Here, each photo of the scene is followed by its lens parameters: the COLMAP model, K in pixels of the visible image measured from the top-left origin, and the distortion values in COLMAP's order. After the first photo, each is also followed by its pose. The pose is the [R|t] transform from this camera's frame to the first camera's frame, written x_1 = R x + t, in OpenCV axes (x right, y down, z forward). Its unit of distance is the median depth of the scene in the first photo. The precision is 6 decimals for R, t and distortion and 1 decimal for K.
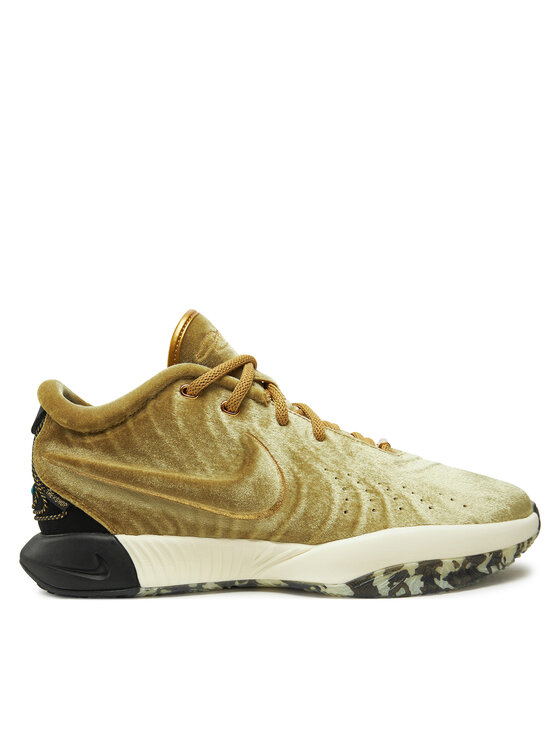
lens RADIAL K [[858.2, 0, 282.4], [0, 858.2, 379.9], [0, 0, 1]] dist [-0.029141, 0.000000]
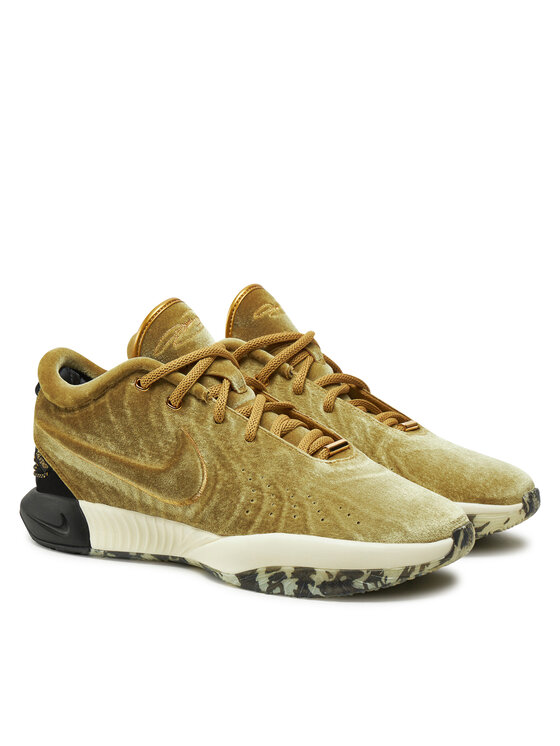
lens RADIAL K [[2068.7, 0, 279.4], [0, 2068.7, 370.7], [0, 0, 1]] dist [0.469770, 0.000000]
pose [[0.861385, 0.121559, -0.493194, 1.394608], [-0.028545, 0.980993, 0.191934, -0.533985], [0.507151, -0.151251, 0.848482, -1.208857]]
